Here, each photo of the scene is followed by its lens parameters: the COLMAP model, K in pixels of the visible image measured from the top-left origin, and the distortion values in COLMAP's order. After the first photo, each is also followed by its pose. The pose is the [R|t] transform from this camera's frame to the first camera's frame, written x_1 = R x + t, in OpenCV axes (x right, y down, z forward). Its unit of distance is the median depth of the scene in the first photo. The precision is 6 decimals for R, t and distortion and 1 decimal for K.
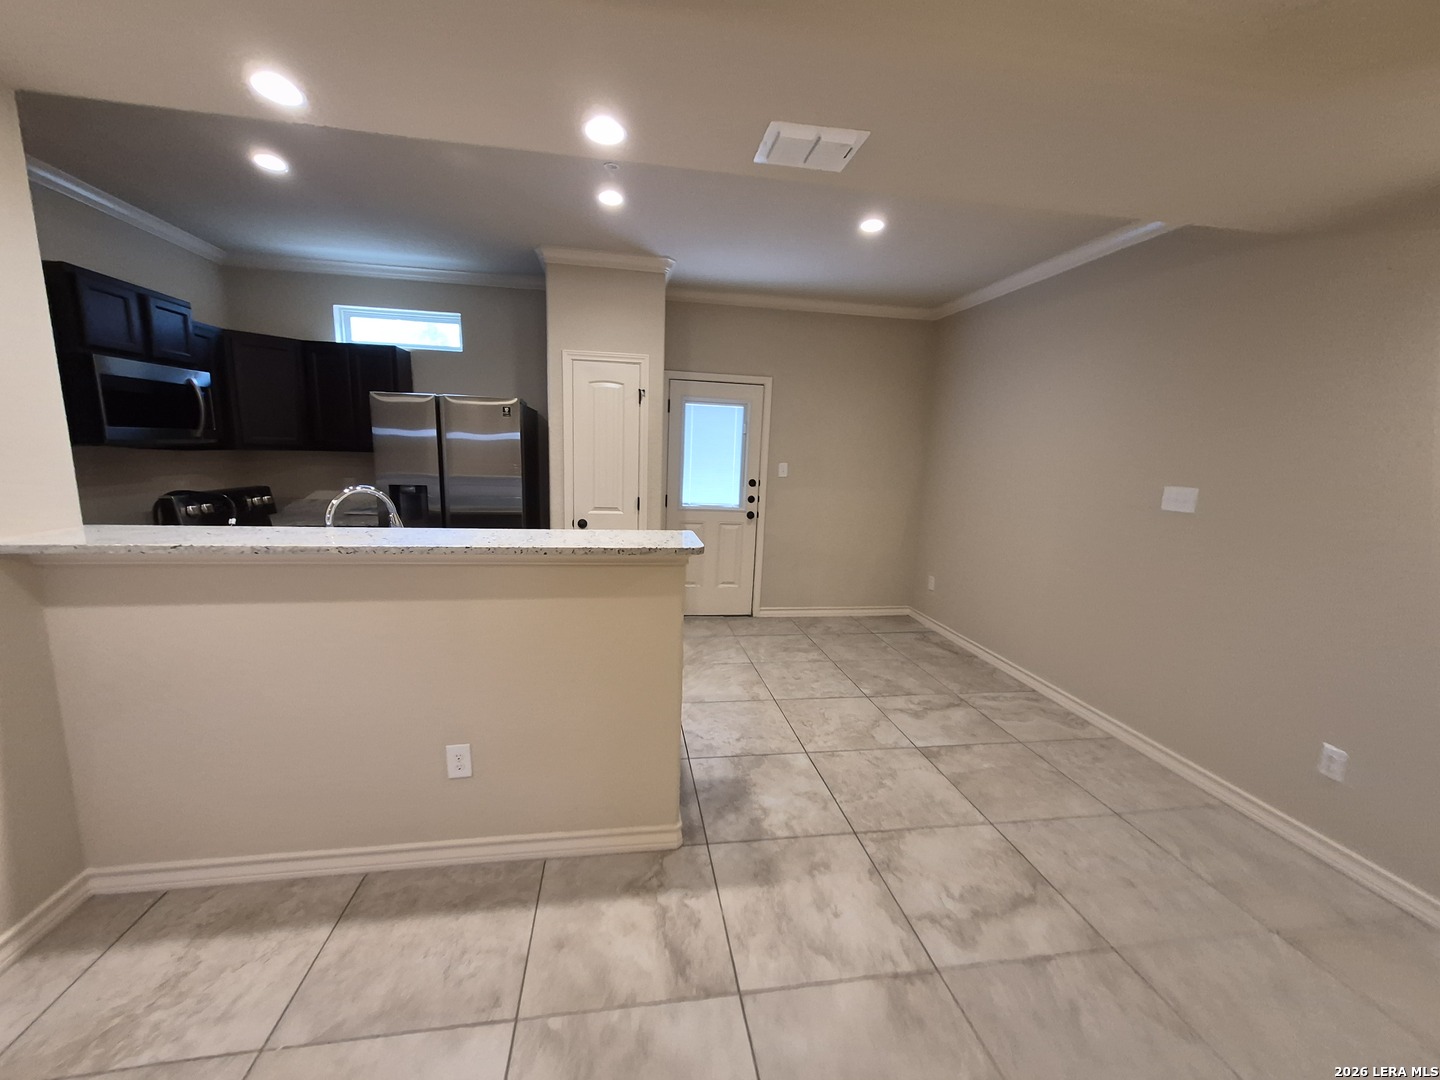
lens RADIAL K [[574.7, 0, 712.5], [0, 574.7, 544.6], [0, 0, 1]] dist [0.020661, -0.000027]
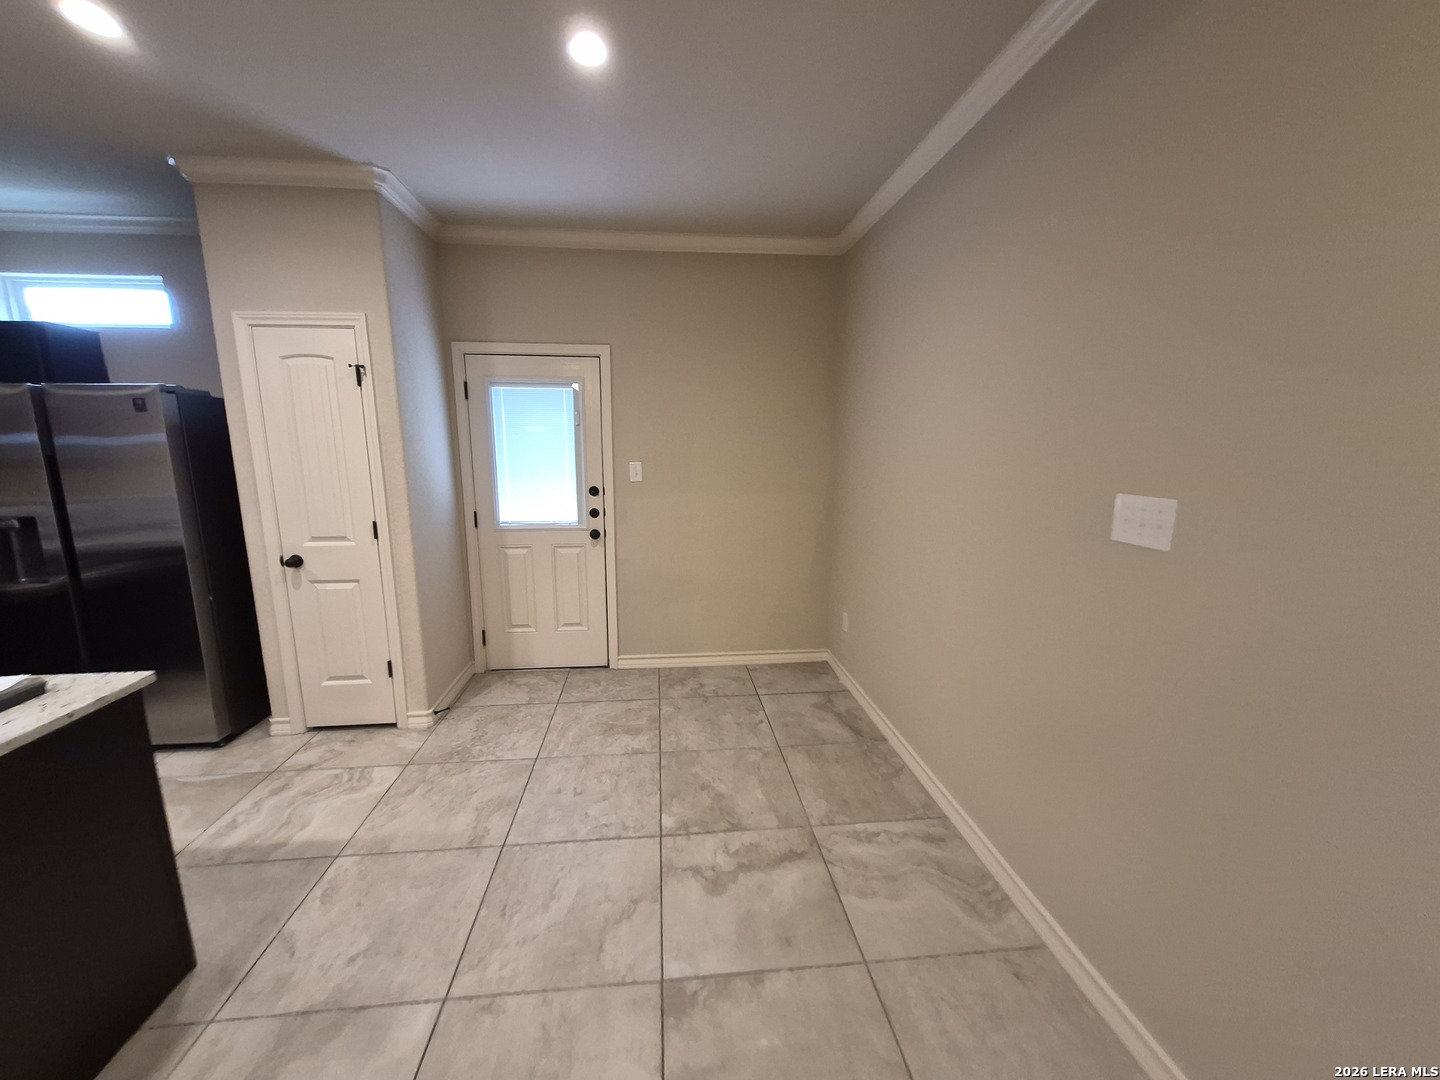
lens RADIAL K [[566.0, 0, 712.5], [0, 566.0, 543.5], [0, 0, 1]] dist [0.008291, -0.000702]
pose [[0.996671, -0.023131, -0.078174, 0.320590], [0.023771, 0.999691, 0.007267, -0.047988], [0.077982, -0.009101, 0.996913, 0.331177]]
